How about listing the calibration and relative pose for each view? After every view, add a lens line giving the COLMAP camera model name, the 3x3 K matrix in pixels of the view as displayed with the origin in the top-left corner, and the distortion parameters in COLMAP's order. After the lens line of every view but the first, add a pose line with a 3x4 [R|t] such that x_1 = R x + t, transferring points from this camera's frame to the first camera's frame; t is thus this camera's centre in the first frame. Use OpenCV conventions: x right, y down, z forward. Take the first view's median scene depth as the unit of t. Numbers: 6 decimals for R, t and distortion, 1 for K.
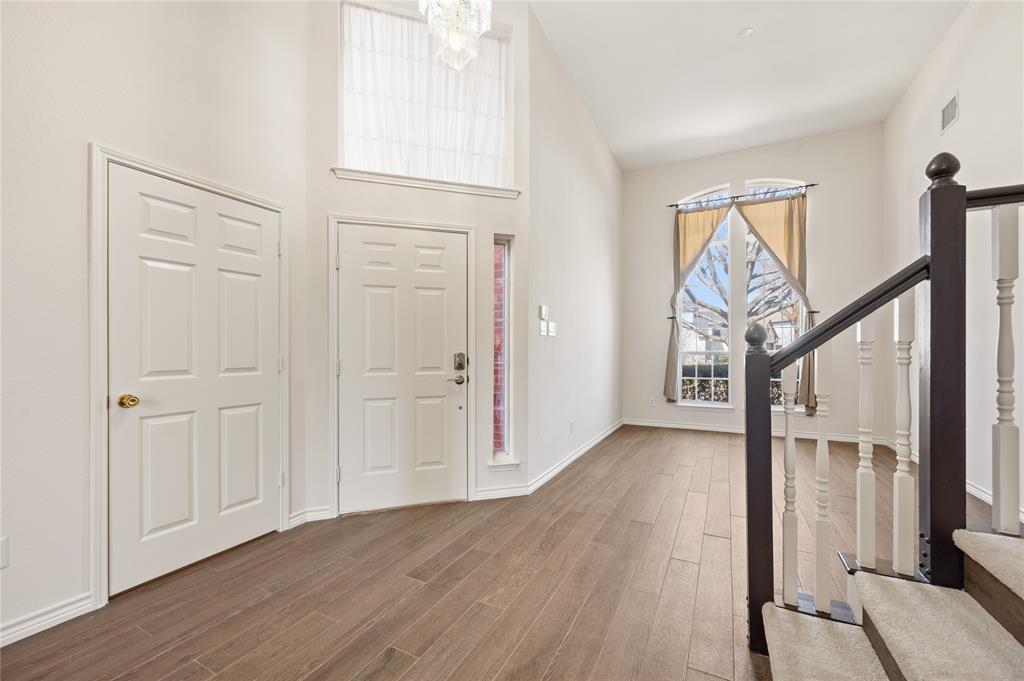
lens RADIAL K [[407.4, 0, 511.8], [0, 407.4, 344.7], [0, 0, 1]] dist [-0.003703, 0.000479]
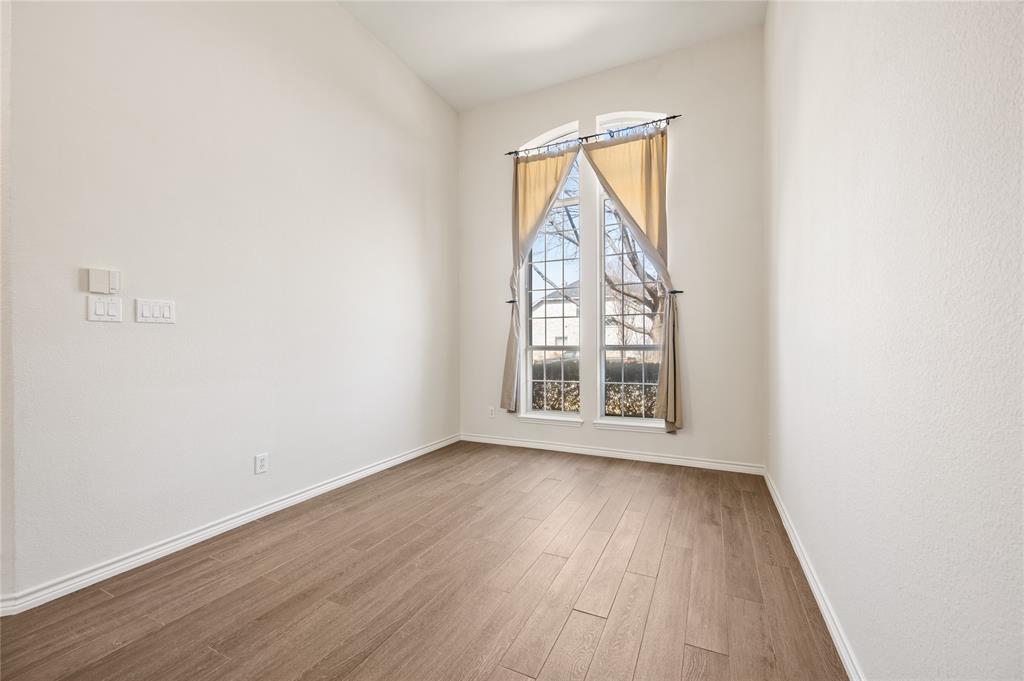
lens RADIAL K [[407.4, 0, 512.4], [0, 407.4, 344.0], [0, 0, 1]] dist [-0.003703, 0.000479]
pose [[0.999459, -0.002293, 0.032810, 0.391736], [0.001834, 0.999900, 0.014020, 0.001801], [-0.032839, -0.013953, 0.999363, 0.255069]]
